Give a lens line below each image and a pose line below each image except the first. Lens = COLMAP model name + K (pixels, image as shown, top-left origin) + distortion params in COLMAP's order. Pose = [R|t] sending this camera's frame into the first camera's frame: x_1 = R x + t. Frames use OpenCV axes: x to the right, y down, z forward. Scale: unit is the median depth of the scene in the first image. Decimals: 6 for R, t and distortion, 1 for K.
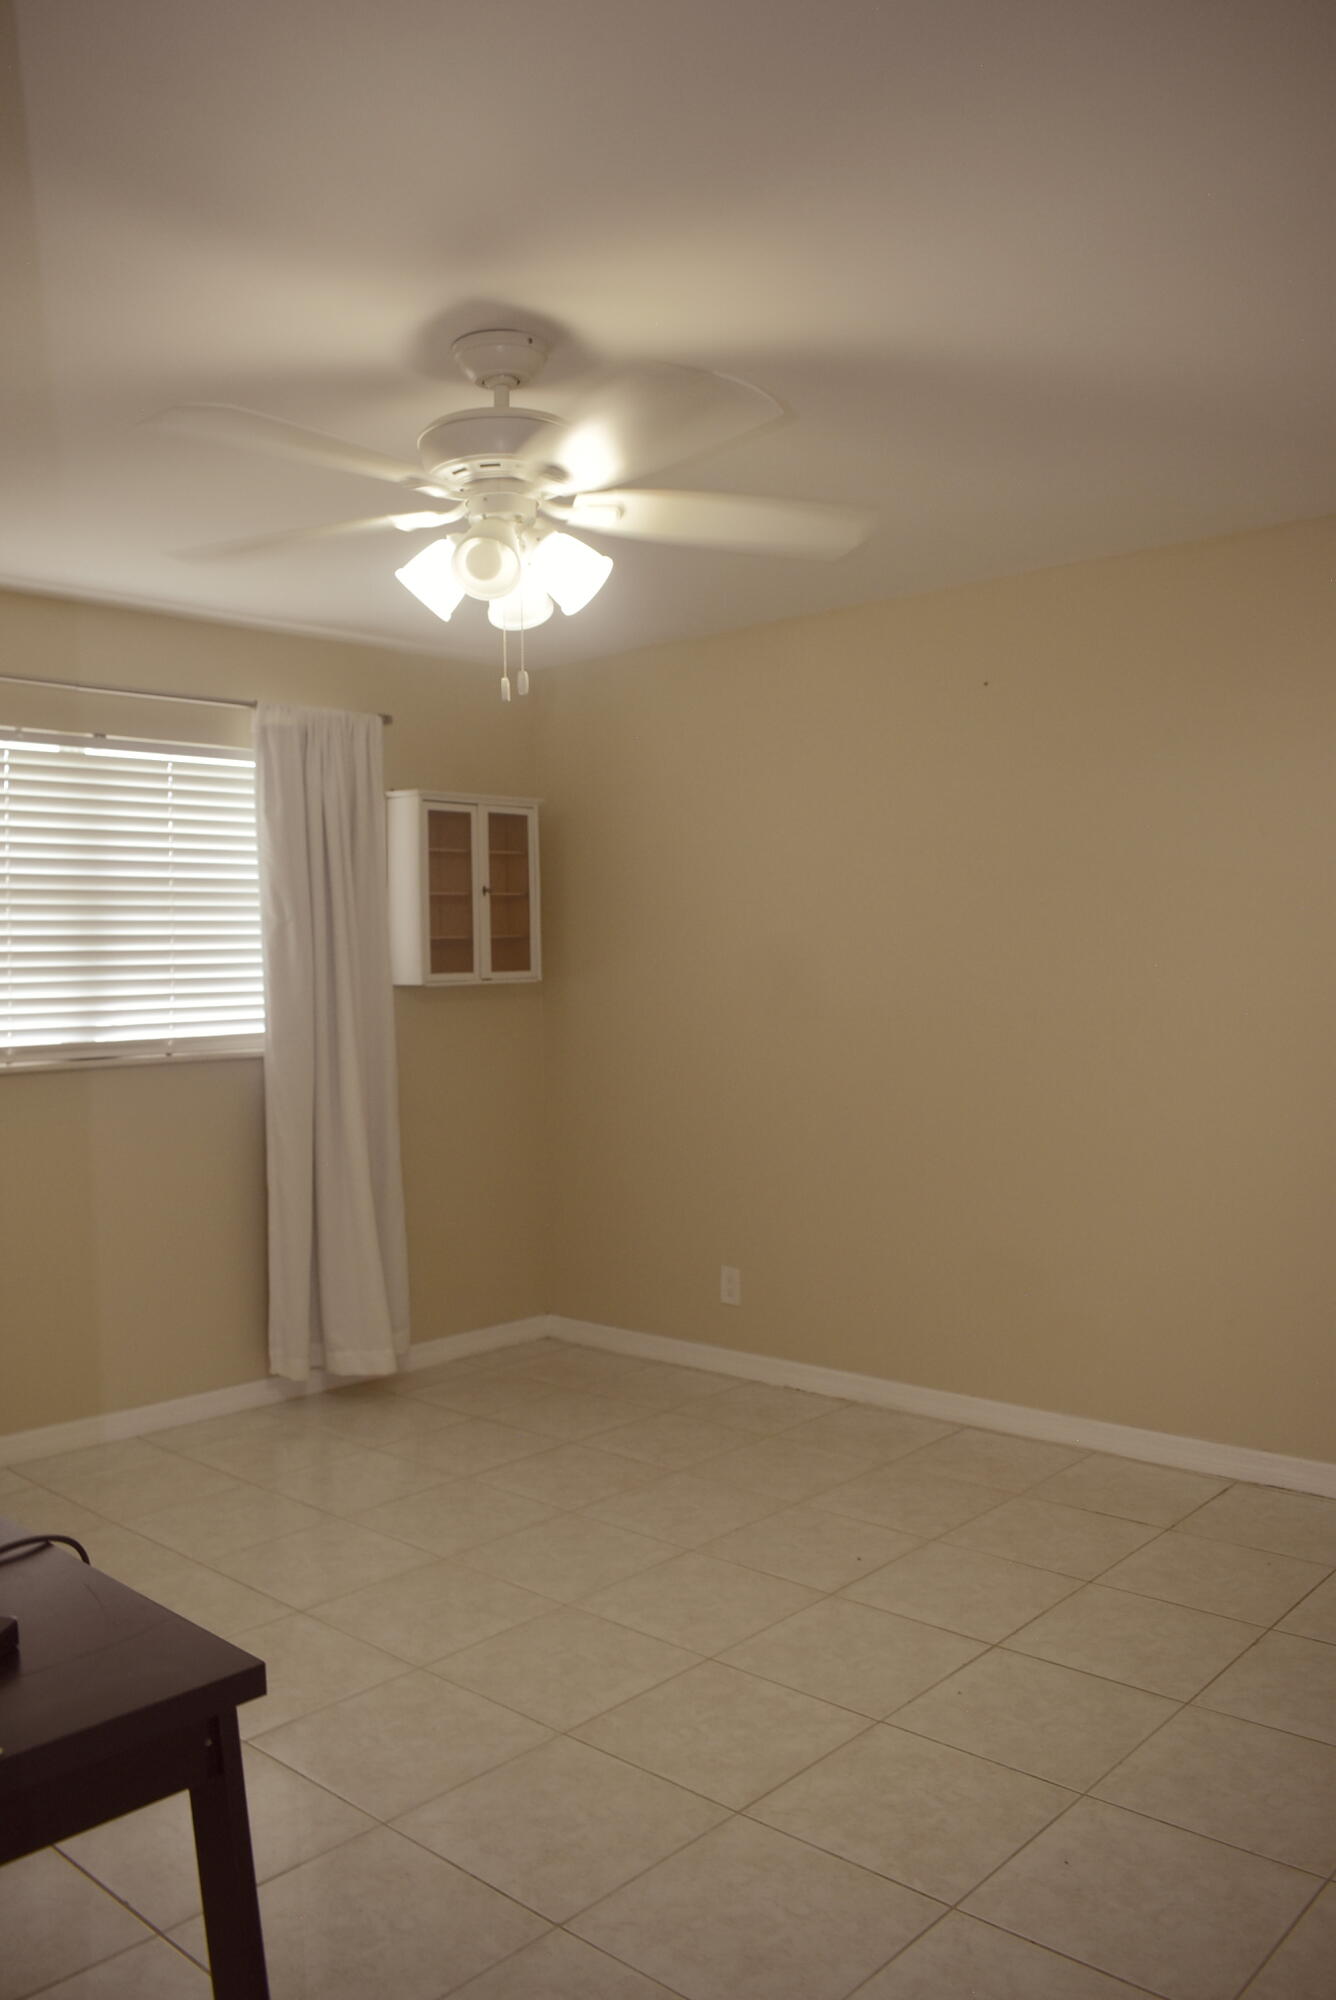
lens RADIAL K [[1582.2, 0, 669.9], [0, 1582.2, 1005.5], [0, 0, 1]] dist [-0.103065, 0.022167]
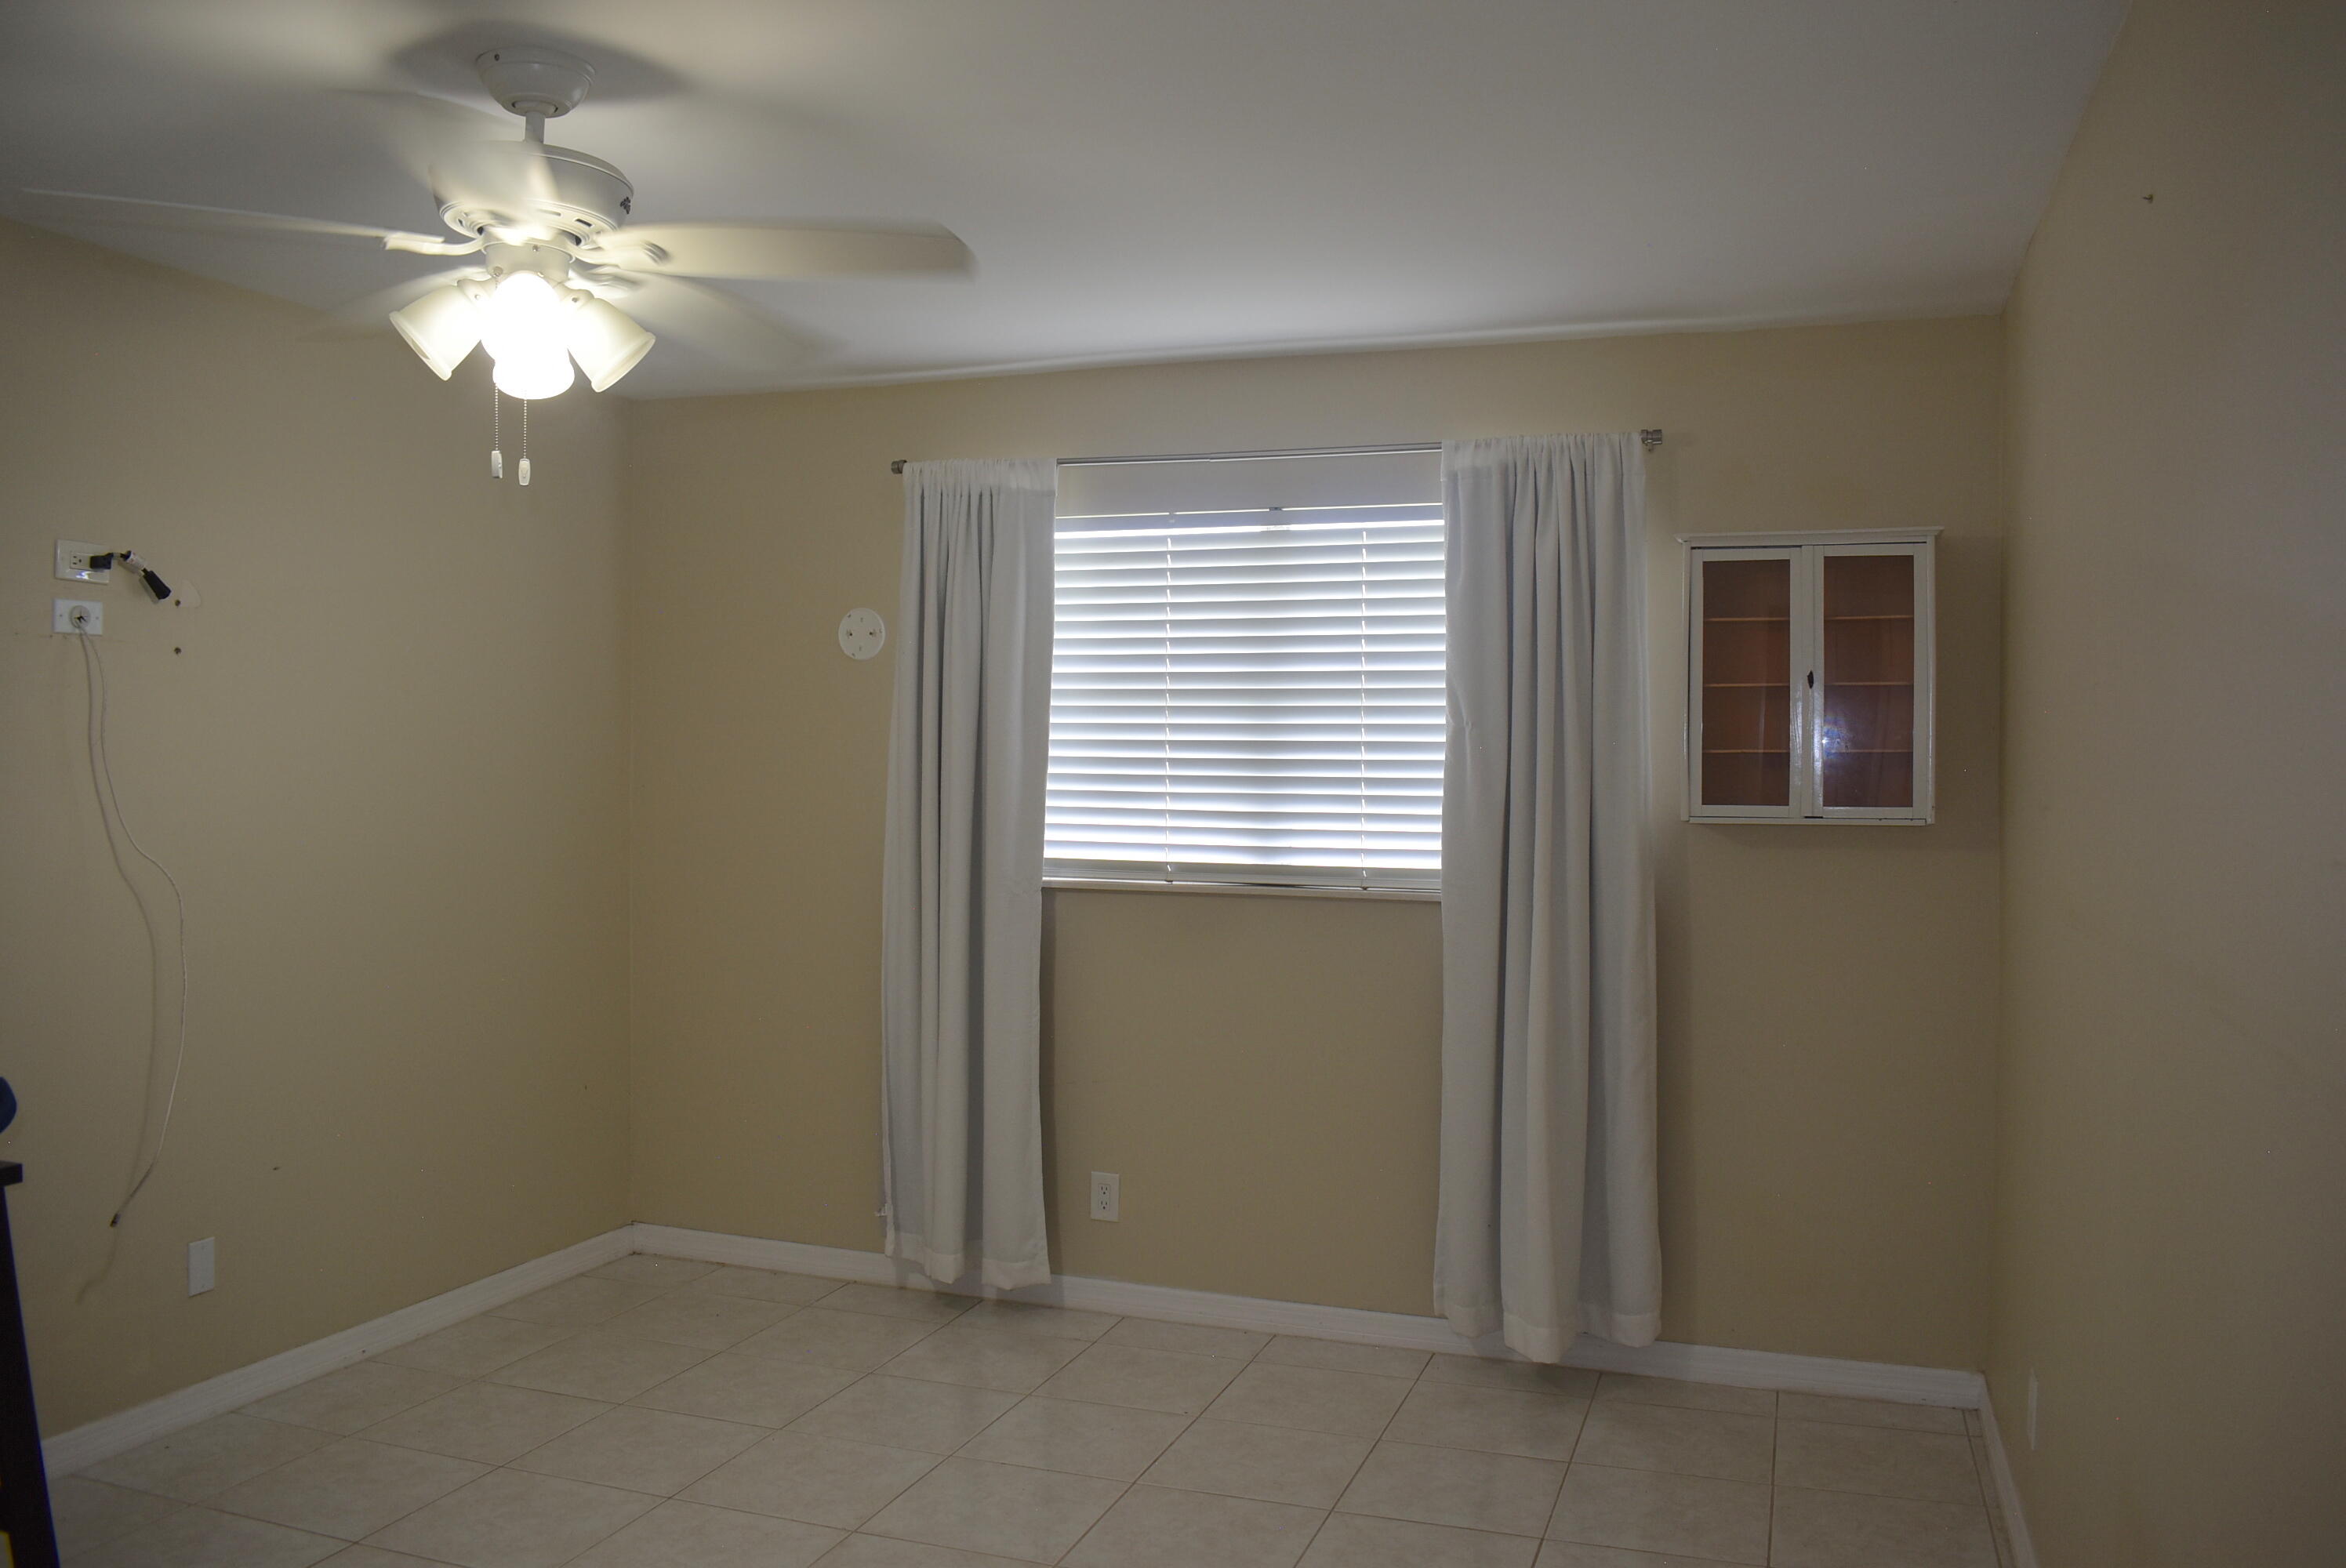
lens RADIAL K [[1855.8, 0, 1173.8], [0, 1855.8, 774.5], [0, 0, 1]] dist [-0.103065, 0.022167]
pose [[0.378482, 0.028622, -0.925166, 0.531537], [-0.044447, 0.998931, 0.012721, -0.035538], [0.924541, 0.036306, 0.379349, 0.535477]]
